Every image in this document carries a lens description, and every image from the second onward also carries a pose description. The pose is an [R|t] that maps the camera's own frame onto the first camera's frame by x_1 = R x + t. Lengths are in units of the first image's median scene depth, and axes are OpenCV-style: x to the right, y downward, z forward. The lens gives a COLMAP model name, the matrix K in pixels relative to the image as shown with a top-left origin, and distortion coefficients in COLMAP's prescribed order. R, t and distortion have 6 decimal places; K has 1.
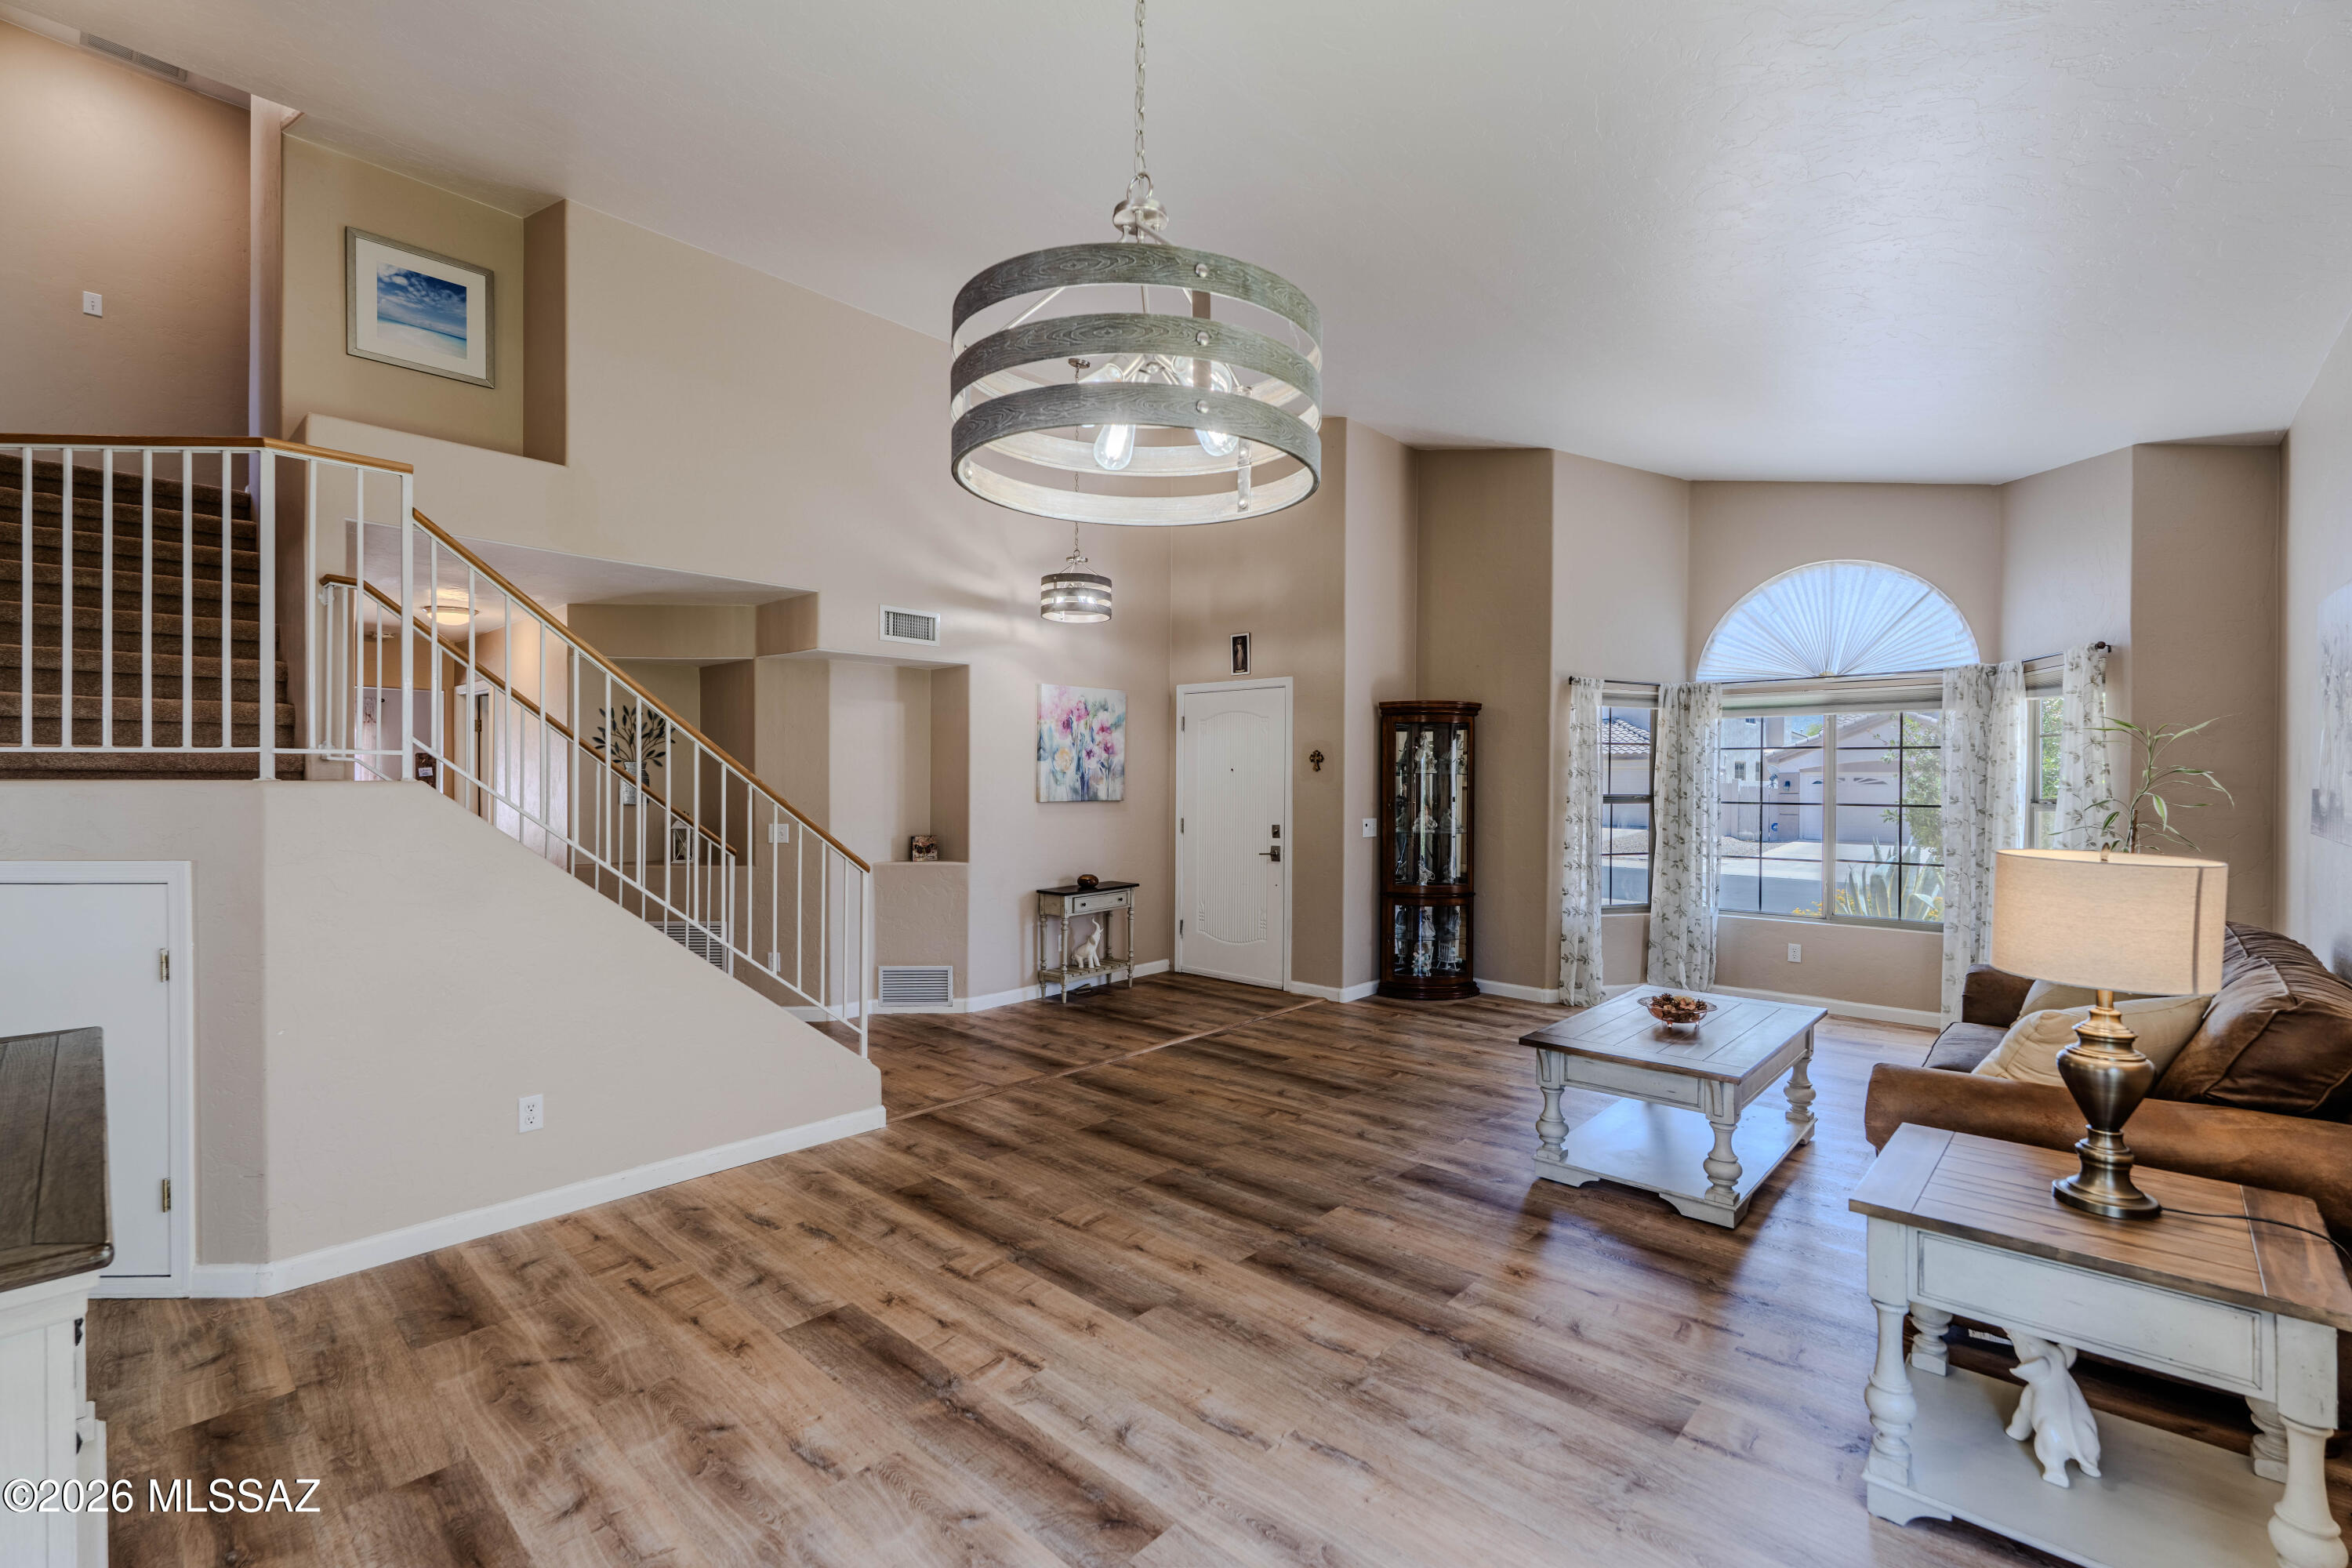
lens RADIAL K [[1020.1, 0, 1176.4], [0, 1020.1, 788.4], [0, 0, 1]] dist [-0.004369, -0.000612]
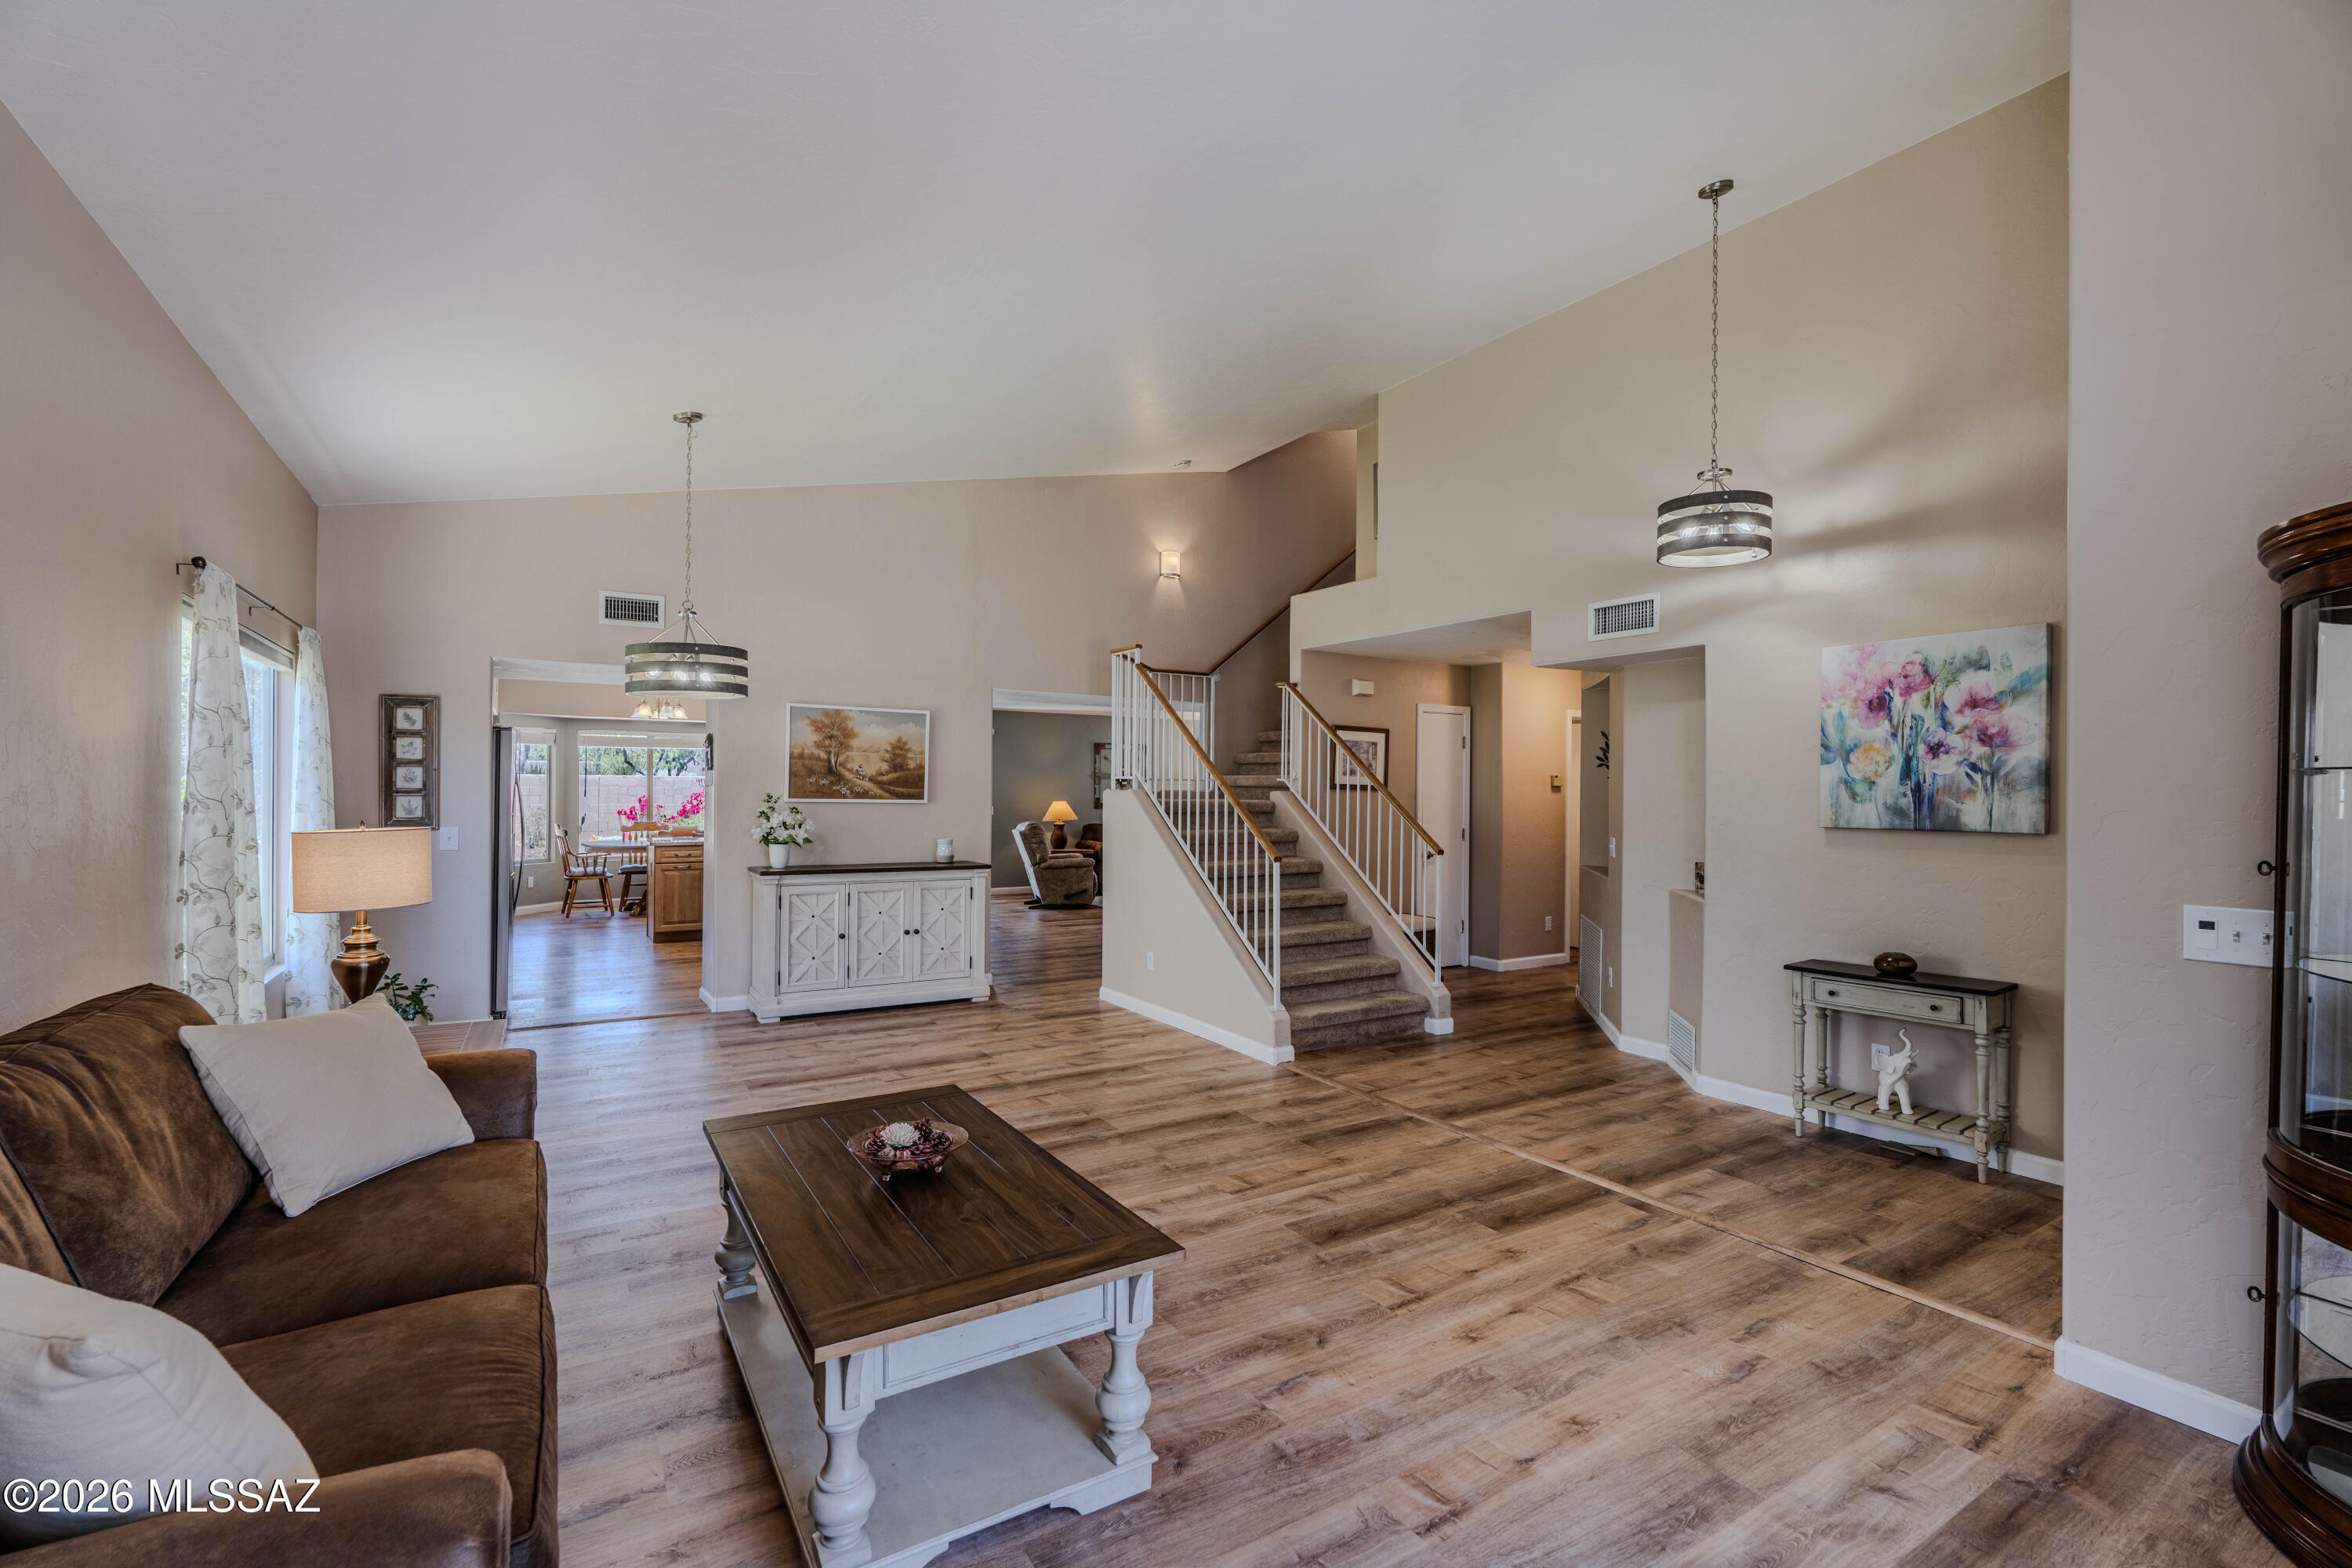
lens RADIAL K [[1028.3, 0, 1174.0], [0, 1028.3, 787.8], [0, 0, 1]] dist [-0.004155, -0.000105]
pose [[-0.267098, -0.007686, -0.963639, 0.750725], [-0.016039, 0.999865, -0.003530, -0.003638], [0.963536, 0.014513, -0.267185, 0.936547]]
